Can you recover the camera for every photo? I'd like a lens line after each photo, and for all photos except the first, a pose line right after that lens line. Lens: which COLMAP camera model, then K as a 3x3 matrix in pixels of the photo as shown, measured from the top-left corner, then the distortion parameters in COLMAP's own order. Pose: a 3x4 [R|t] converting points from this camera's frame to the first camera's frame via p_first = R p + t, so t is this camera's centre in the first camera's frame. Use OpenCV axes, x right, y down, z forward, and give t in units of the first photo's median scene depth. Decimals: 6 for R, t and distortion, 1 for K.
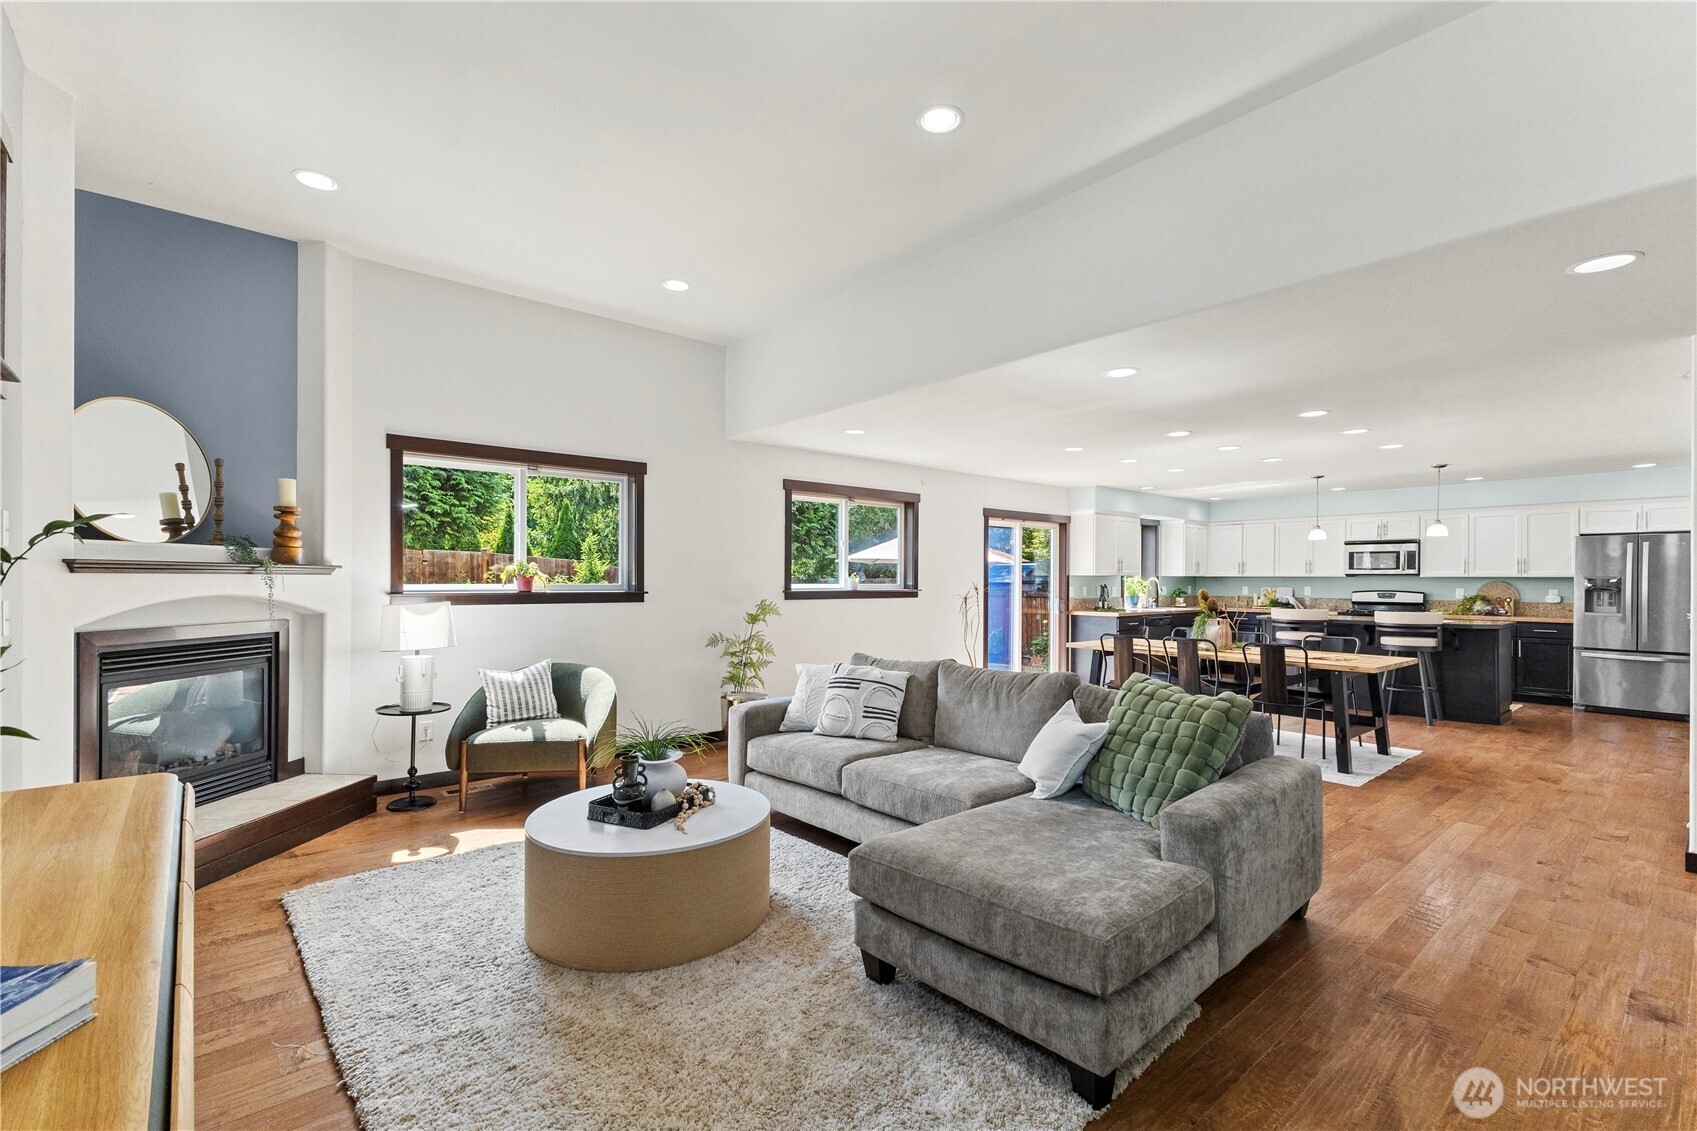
lens RADIAL K [[743.8, 0, 846.7], [0, 743.8, 581.6], [0, 0, 1]] dist [0.014022, -0.000115]
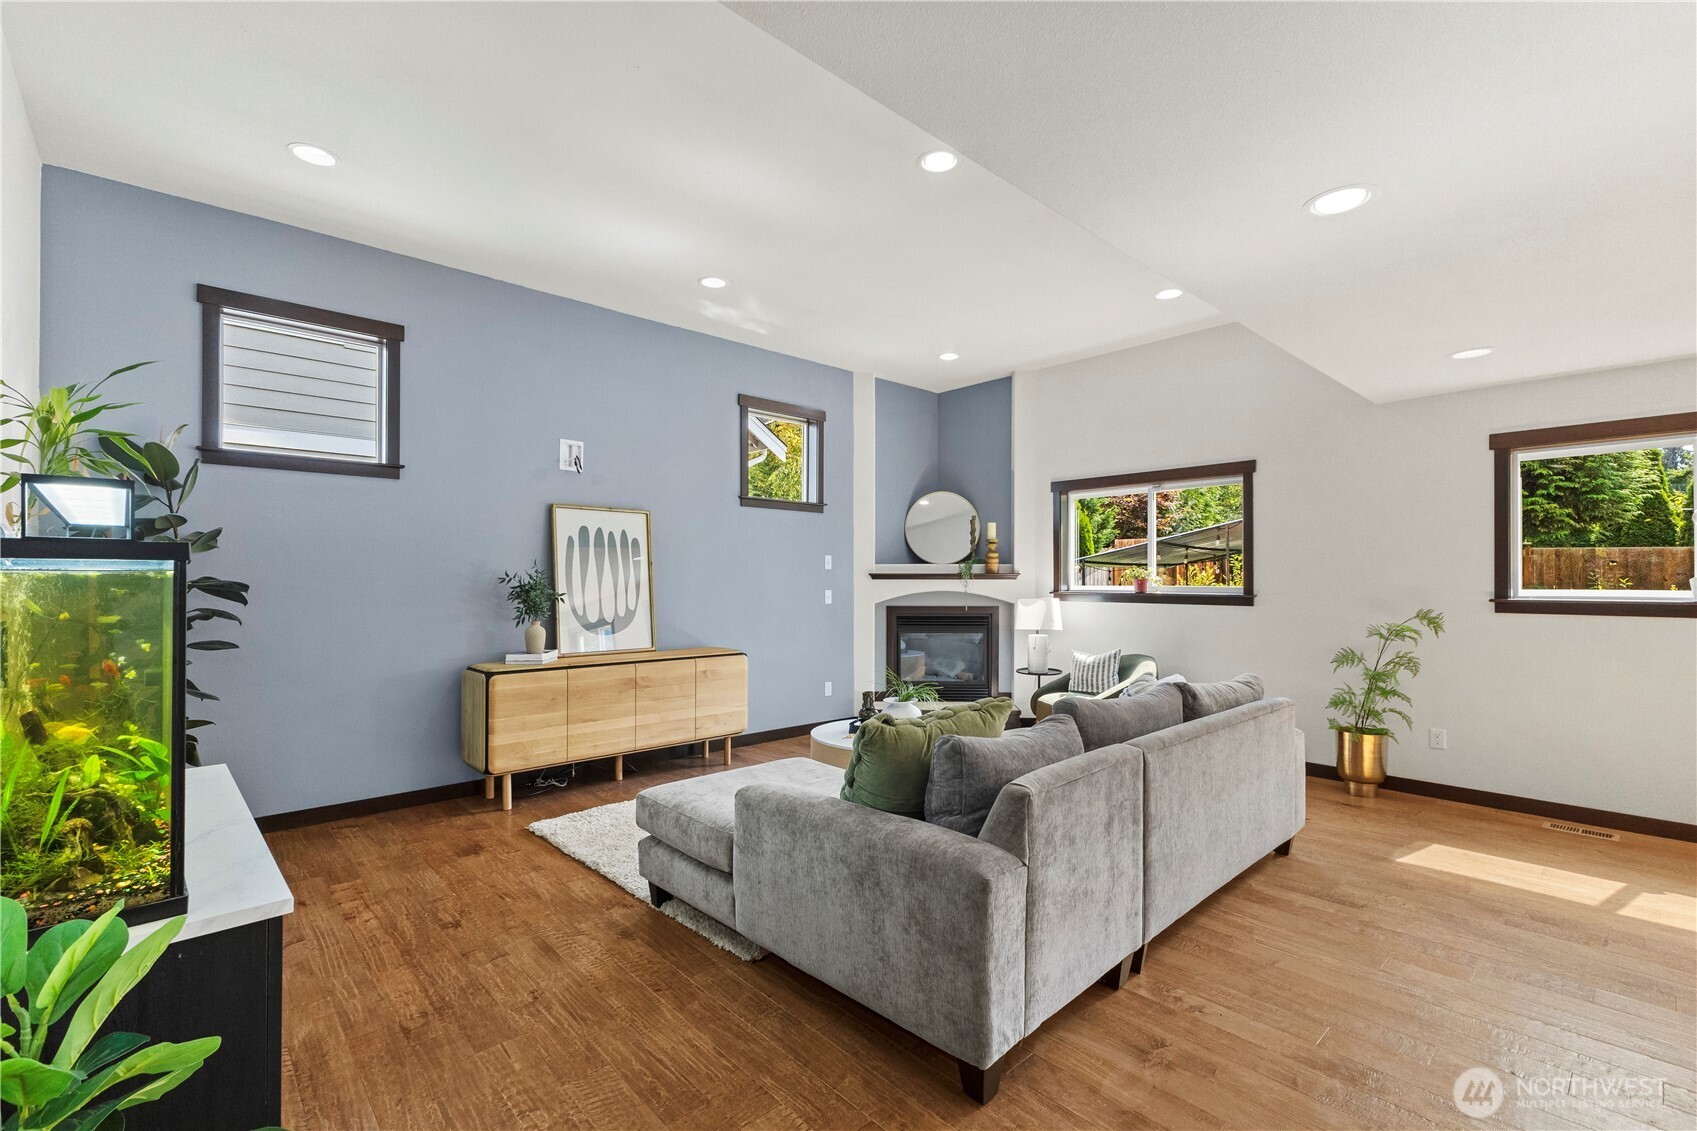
lens RADIAL K [[743.8, 0, 857.4], [0, 743.8, 569.9], [0, 0, 1]] dist [0.014022, -0.000115]
pose [[0.034247, -0.013064, -0.999328, 0.736867], [-0.000623, 0.999914, -0.013093, -0.006264], [0.999413, 0.001071, 0.034236, 0.509625]]
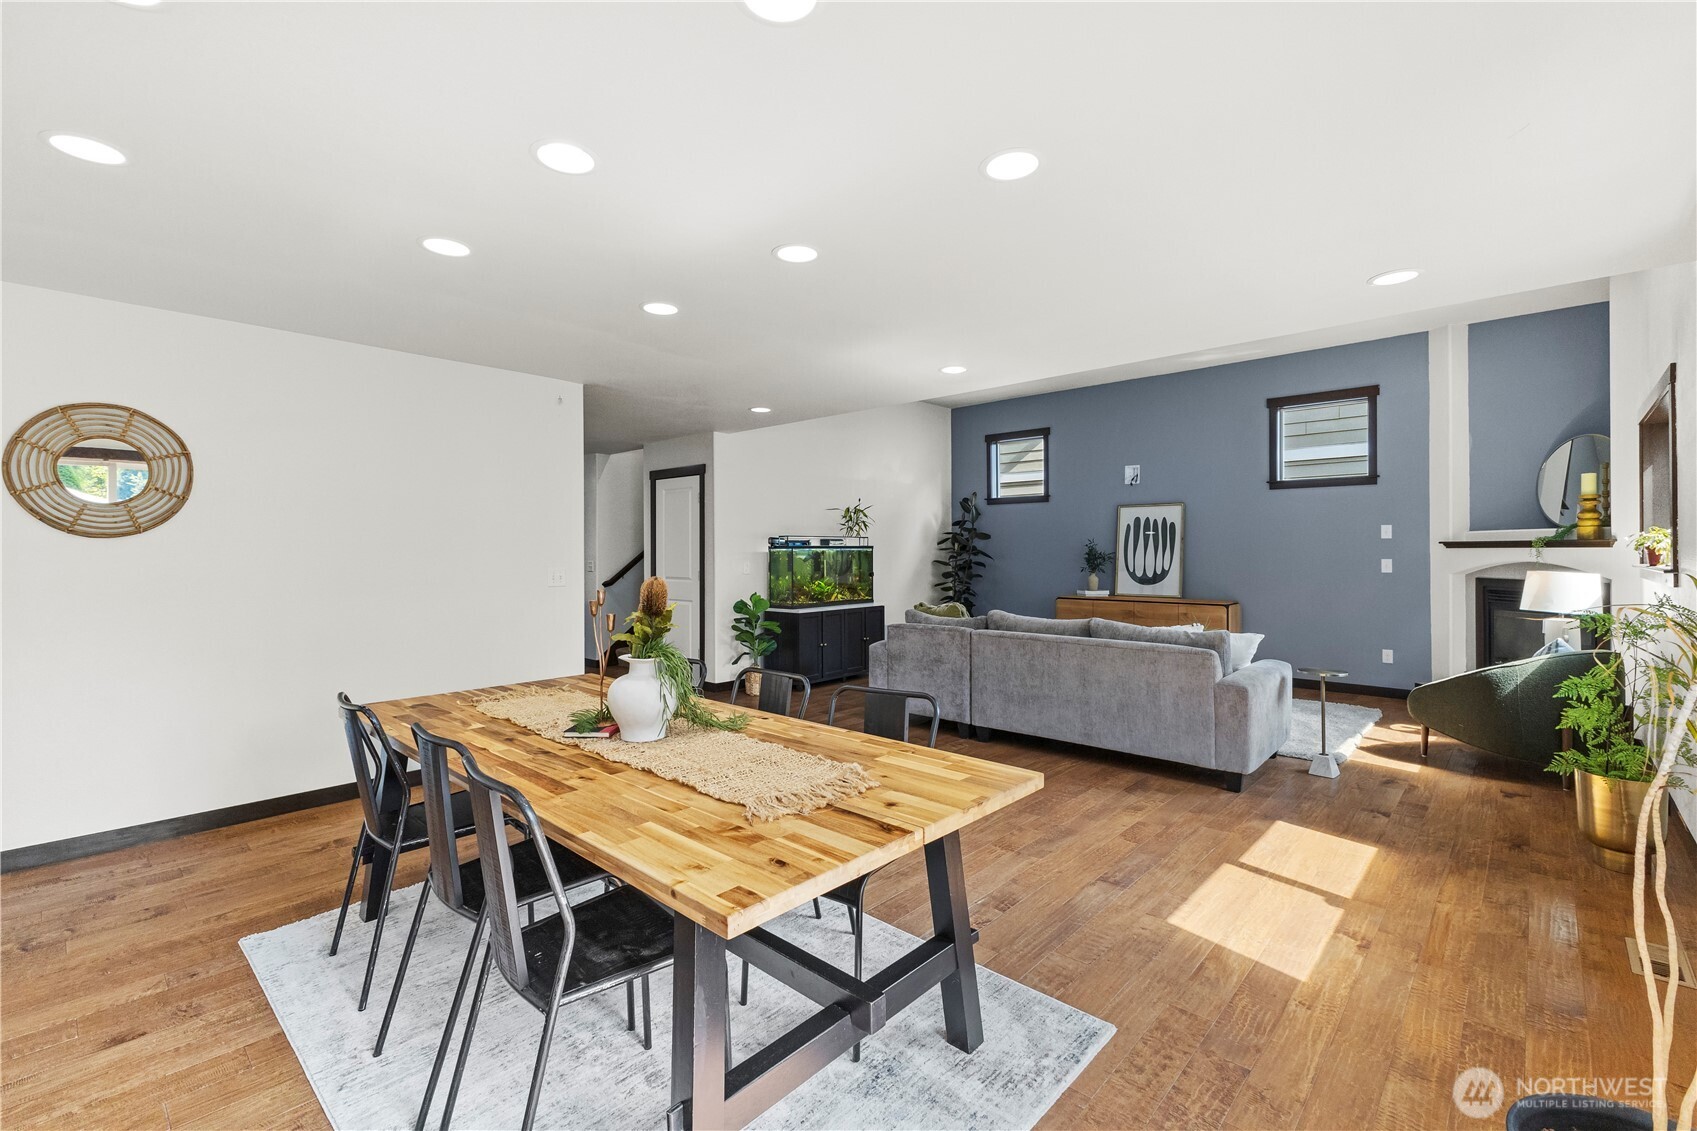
lens RADIAL K [[743.8, 0, 858.3], [0, 743.8, 554.0], [0, 0, 1]] dist [0.014022, -0.000115]
pose [[-0.991000, 0.005946, -0.133733, 0.543329], [0.005628, 0.999980, 0.002759, -0.005773], [0.133747, 0.001981, -0.991014, 1.694922]]
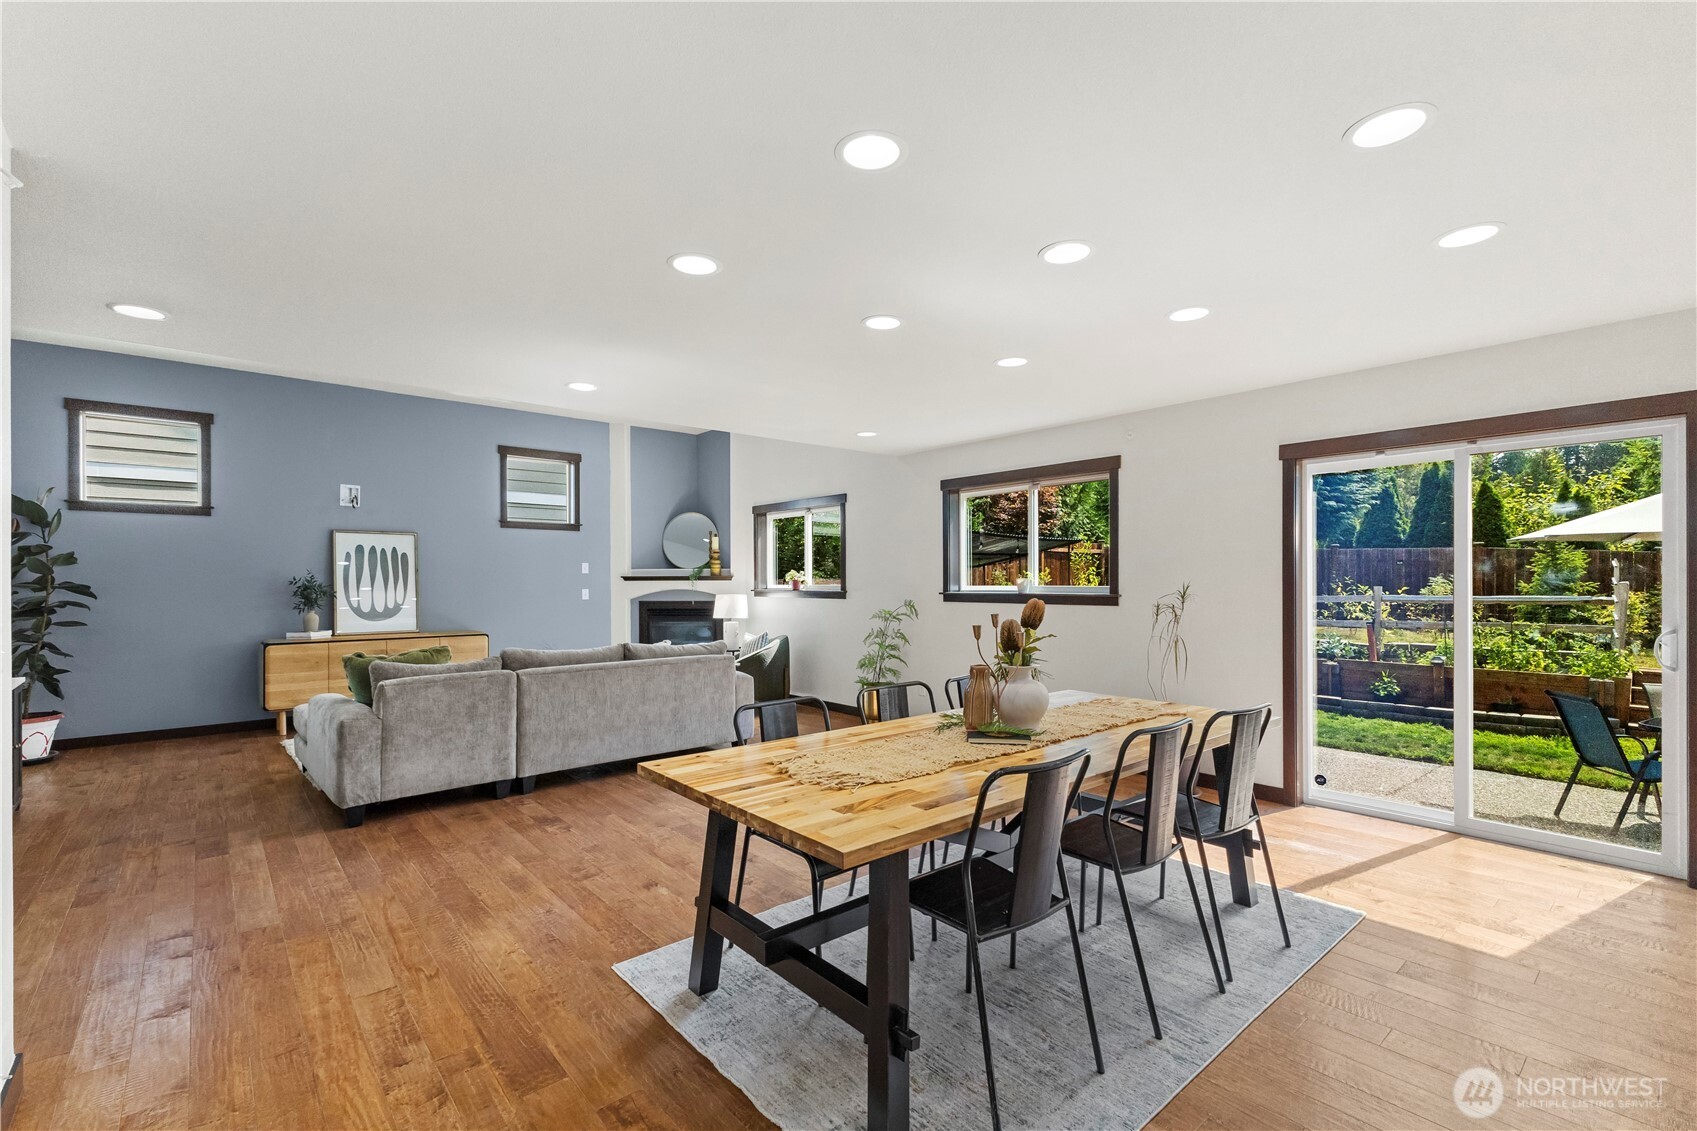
lens RADIAL K [[743.8, 0, 848.3], [0, 743.8, 577.0], [0, 0, 1]] dist [0.014022, -0.000115]
pose [[0.000925, -0.005478, -0.999985, 1.157330], [0.004637, 0.999974, -0.005474, -0.003894], [0.999989, -0.004632, 0.000950, 1.108558]]
